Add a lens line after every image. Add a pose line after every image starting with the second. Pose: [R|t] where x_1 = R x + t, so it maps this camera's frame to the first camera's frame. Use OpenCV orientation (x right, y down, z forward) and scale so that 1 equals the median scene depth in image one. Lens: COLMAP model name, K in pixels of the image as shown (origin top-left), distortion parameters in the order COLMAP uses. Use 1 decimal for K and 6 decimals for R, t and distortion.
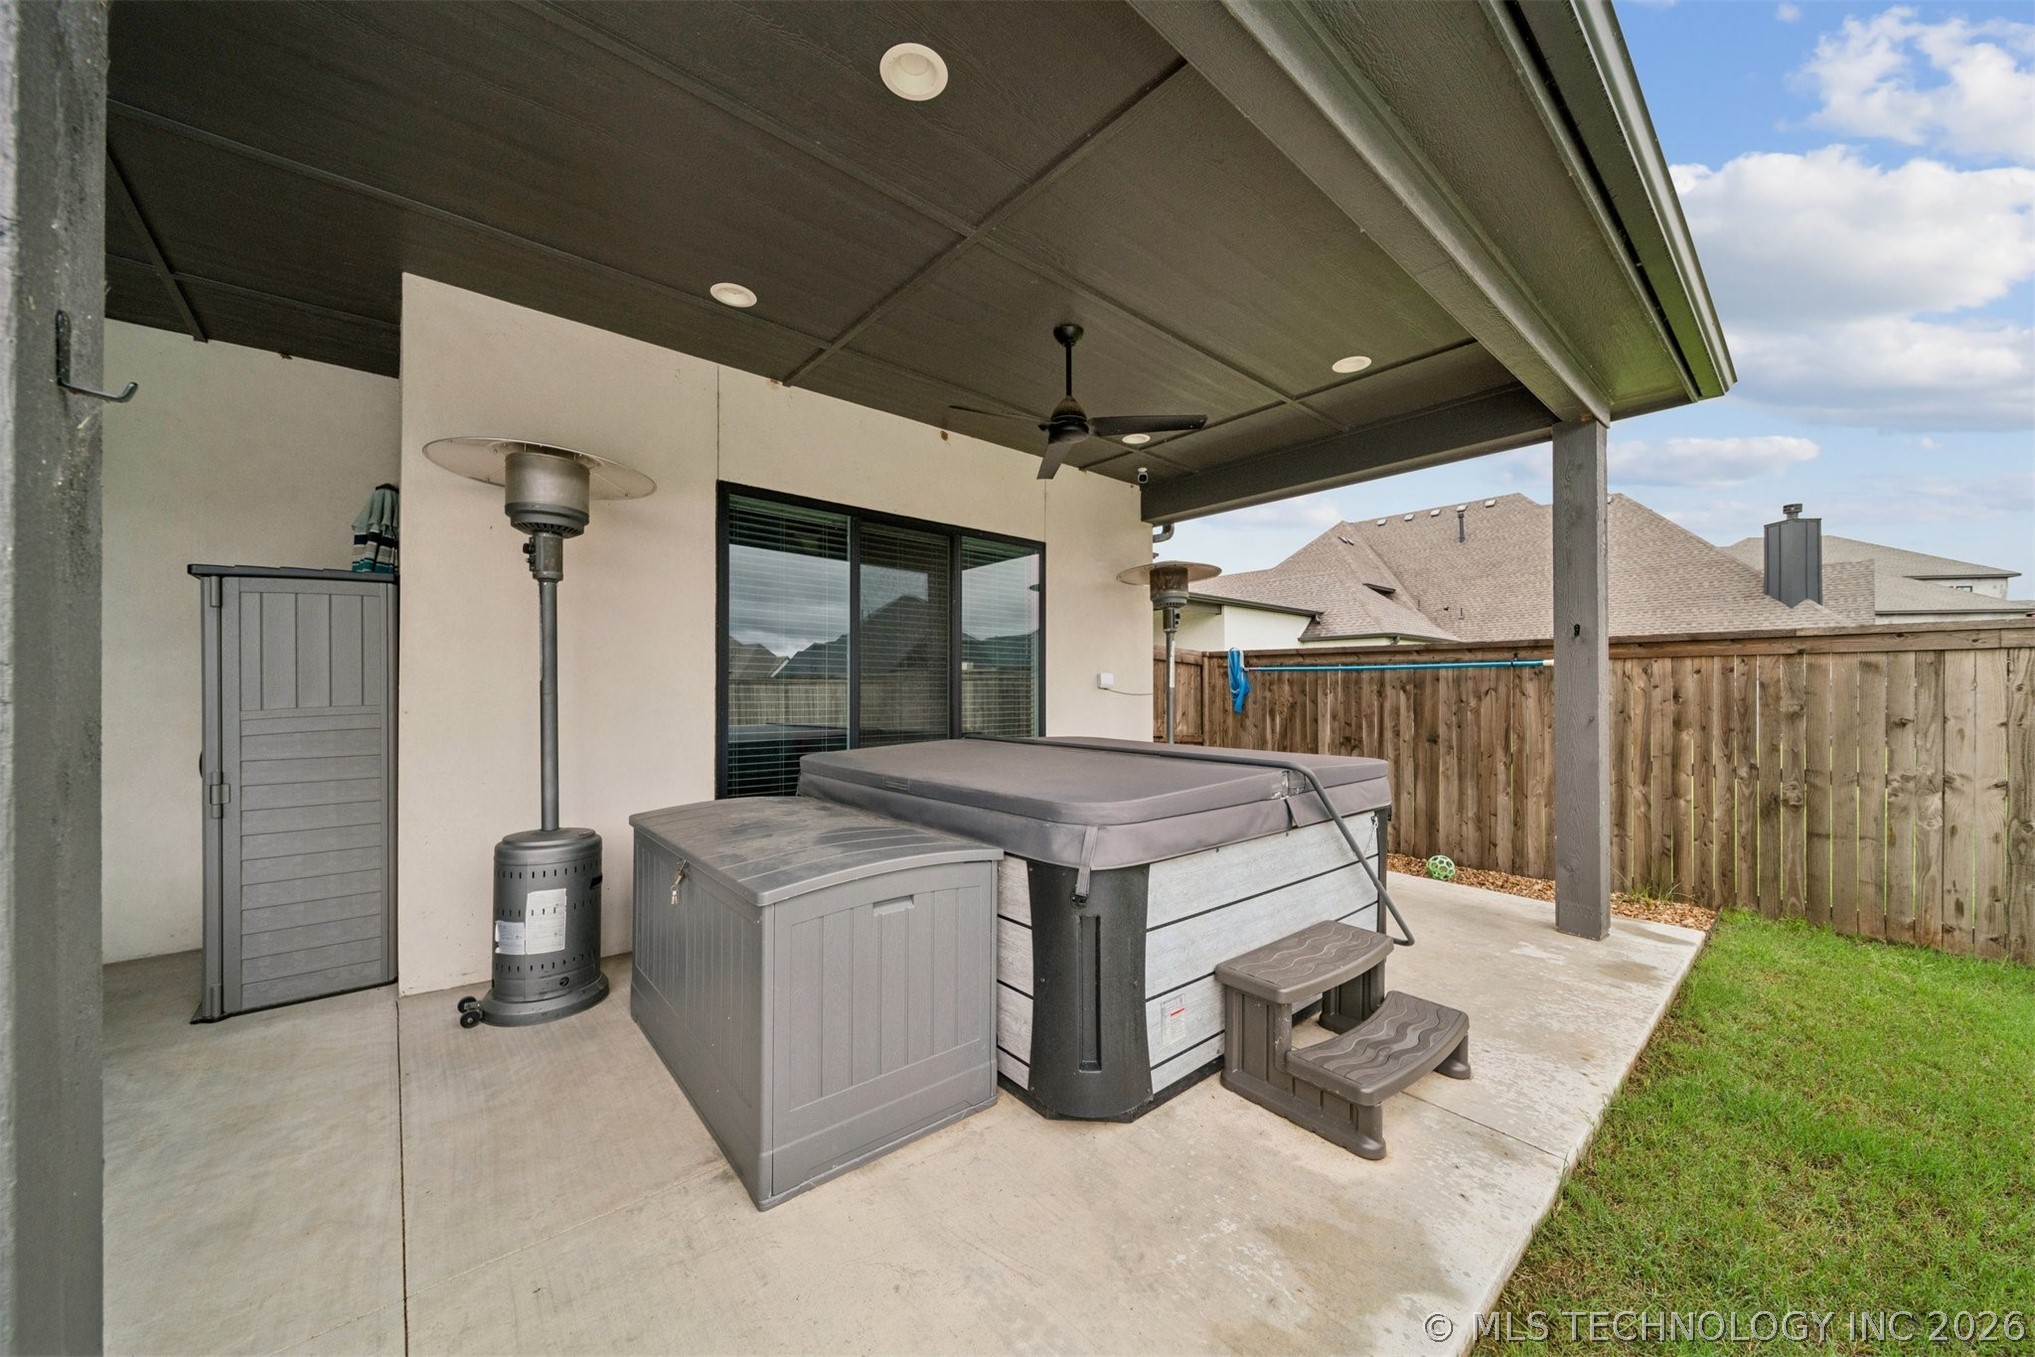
lens RADIAL K [[717.2, 0, 1025.2], [0, 717.2, 687.6], [0, 0, 1]] dist [0.006247, -0.000025]
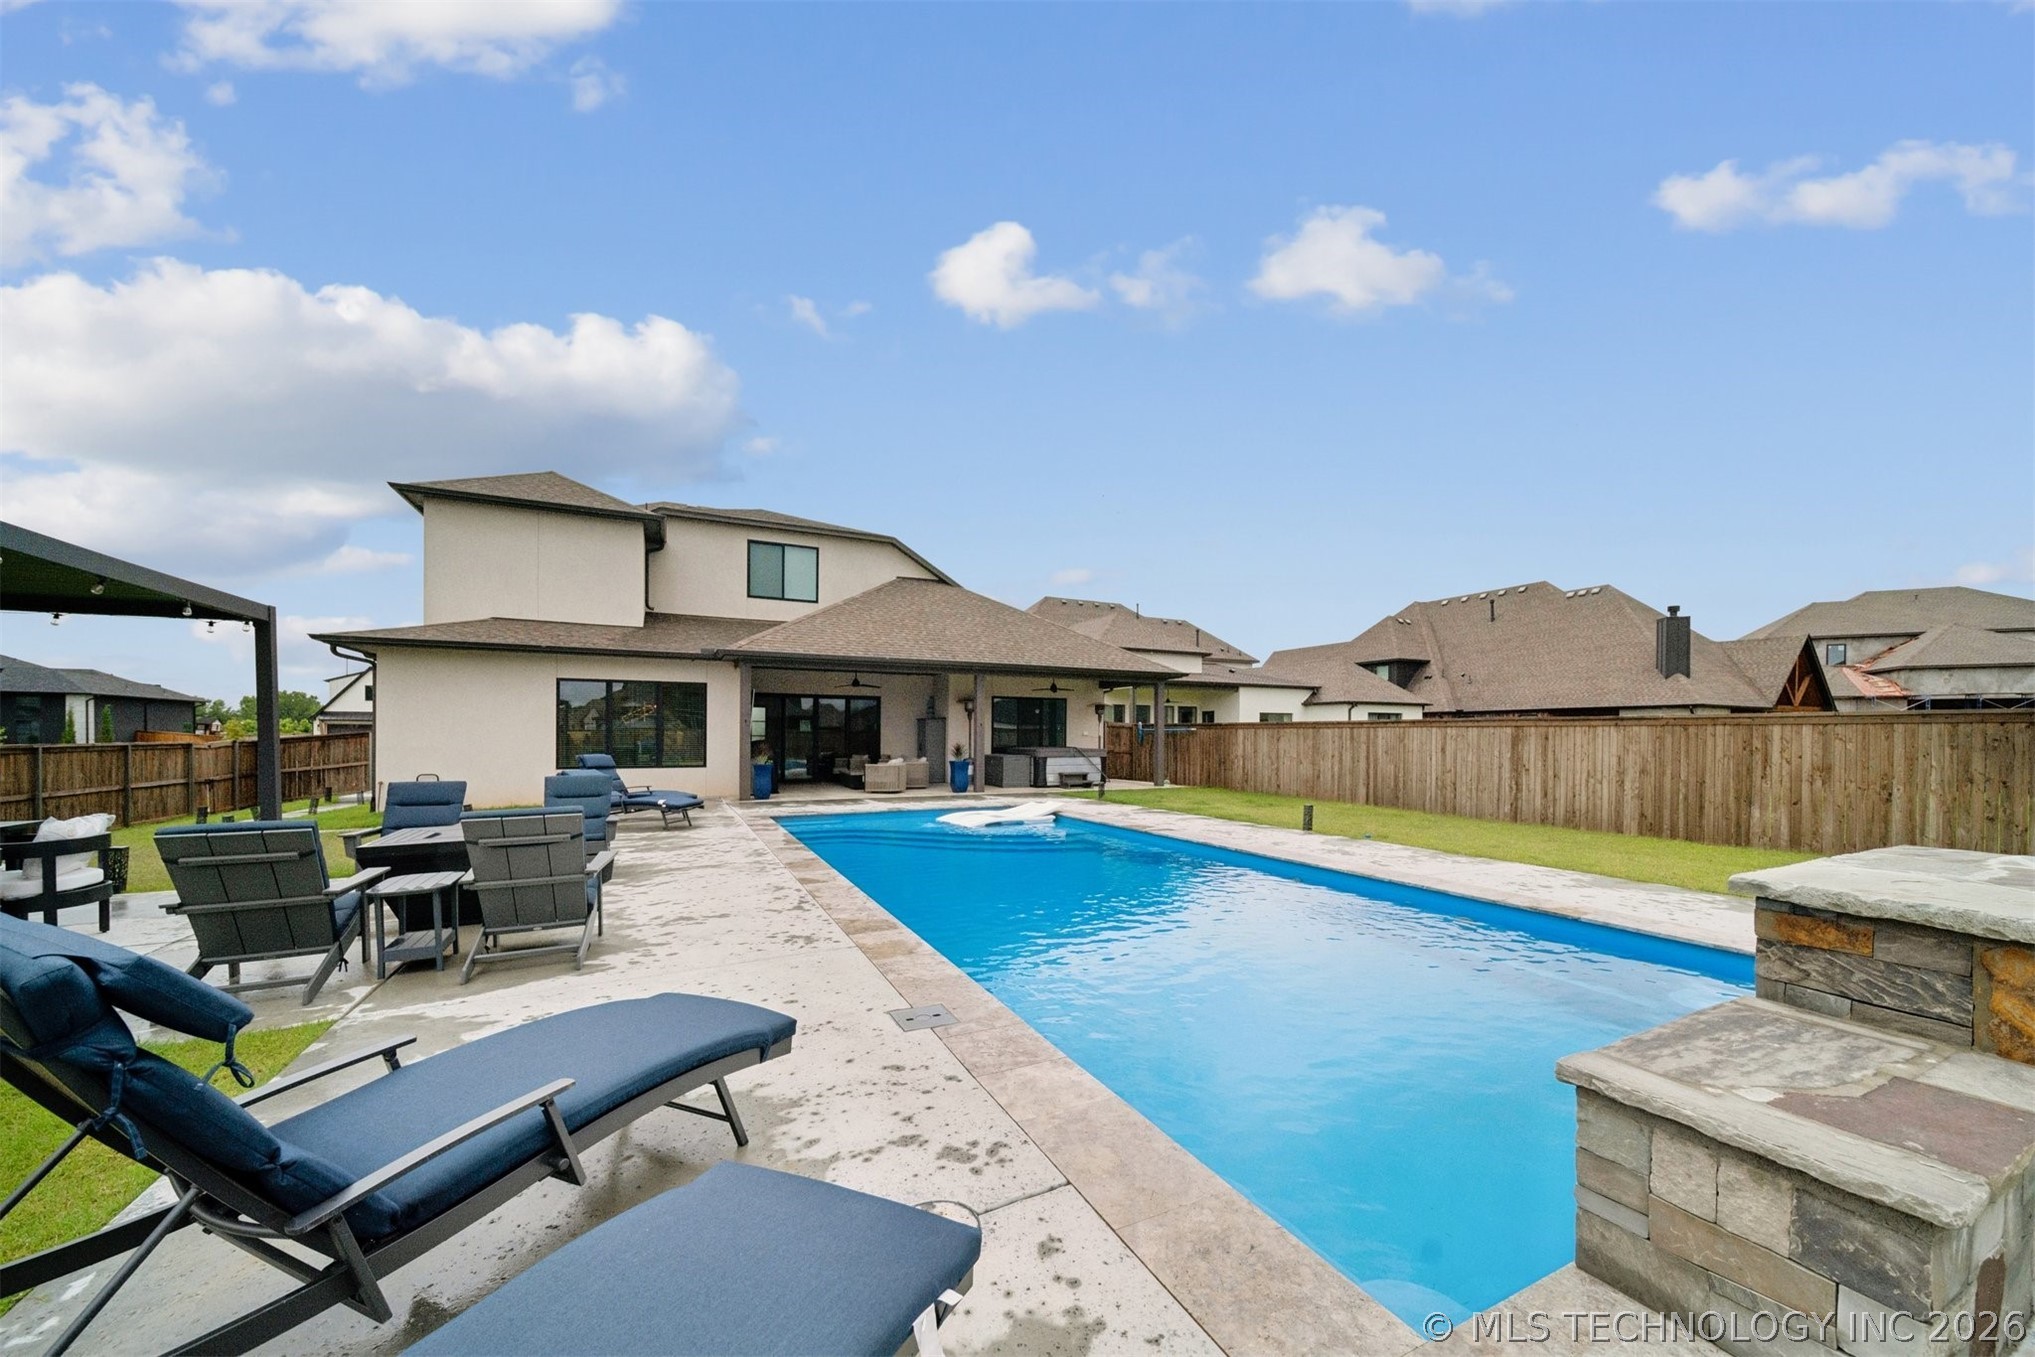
lens RADIAL K [[732.0, 0, 1028.9], [0, 732.0, 734.0], [0, 0, 1]] dist [-0.011389, 0.000121]
pose [[0.965400, 0.001428, -0.260769, 0.776768], [-0.000998, 0.999998, 0.001781, -0.015047], [0.260771, -0.001459, 0.965400, -2.580439]]
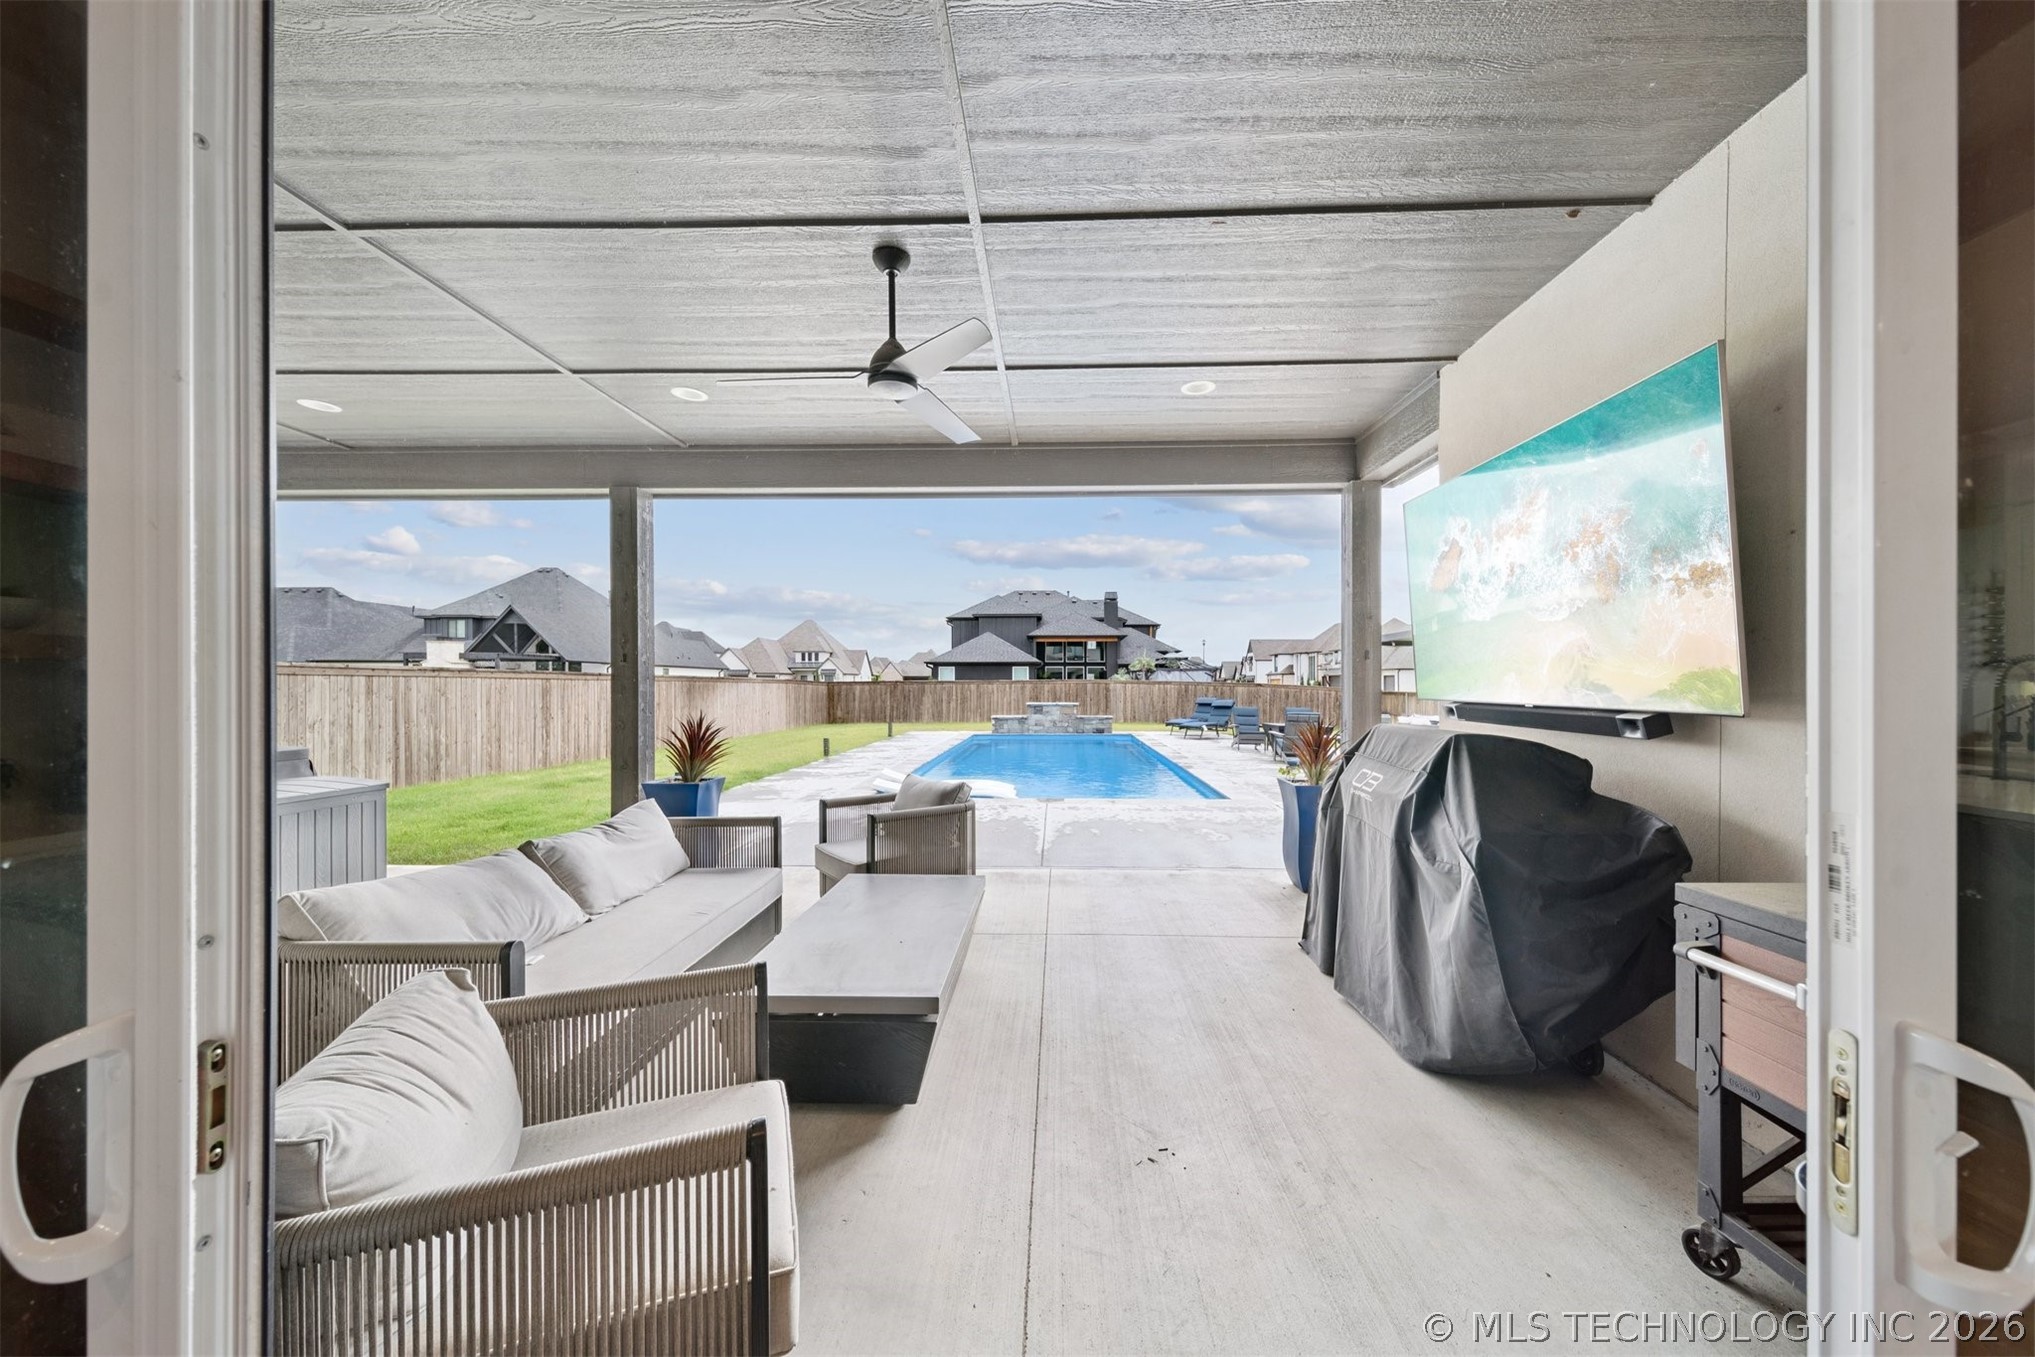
lens RADIAL K [[717.2, 0, 1025.2], [0, 717.2, 687.6], [0, 0, 1]] dist [0.006247, -0.000025]
pose [[-0.730657, -0.002563, 0.682740, -1.019671], [-0.004384, 0.999990, -0.000938, -0.011377], [-0.682730, -0.003678, -0.730661, 0.377869]]
